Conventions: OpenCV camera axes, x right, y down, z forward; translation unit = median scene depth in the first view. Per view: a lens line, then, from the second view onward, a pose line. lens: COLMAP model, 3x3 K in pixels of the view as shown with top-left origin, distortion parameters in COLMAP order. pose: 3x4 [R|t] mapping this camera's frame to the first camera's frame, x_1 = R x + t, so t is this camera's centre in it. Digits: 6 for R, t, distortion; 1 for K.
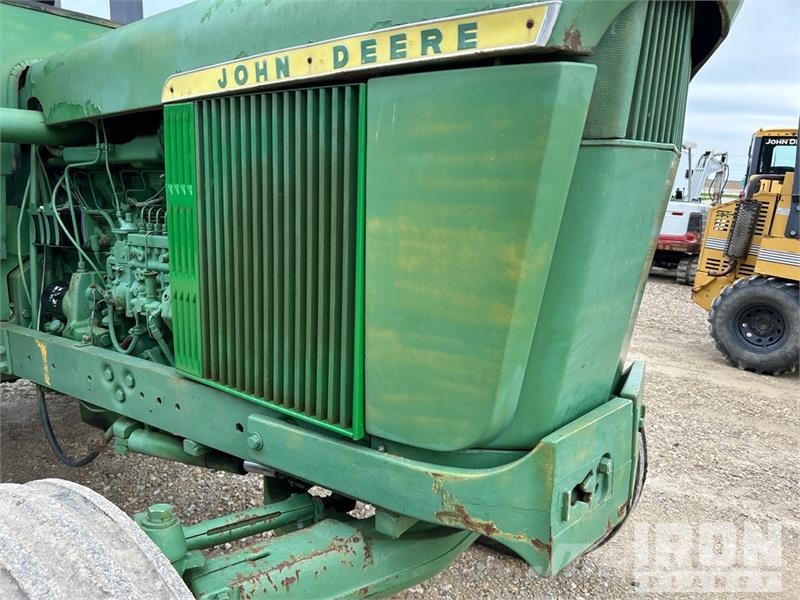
lens RADIAL K [[606.5, 0, 400.0], [0, 606.5, 300.0], [0, 0, 1]] dist [0.055716, -0.067008]
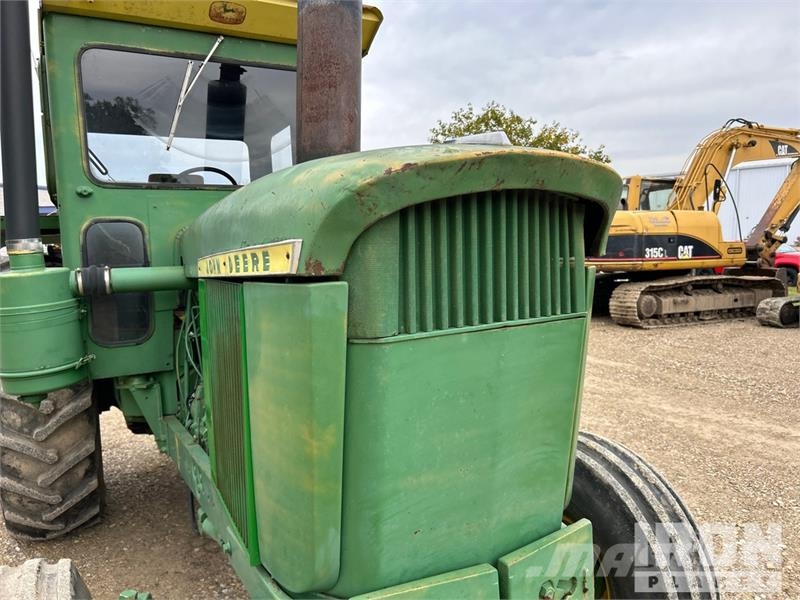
lens RADIAL K [[596.8, 0, 392.2], [0, 596.8, 308.1], [0, 0, 1]] dist [0.073281, -0.100873]
pose [[0.893530, -0.017854, -0.448648, 0.480924], [-0.019610, 0.996704, -0.078720, -0.127877], [0.448575, 0.079137, 0.890235, 0.007791]]
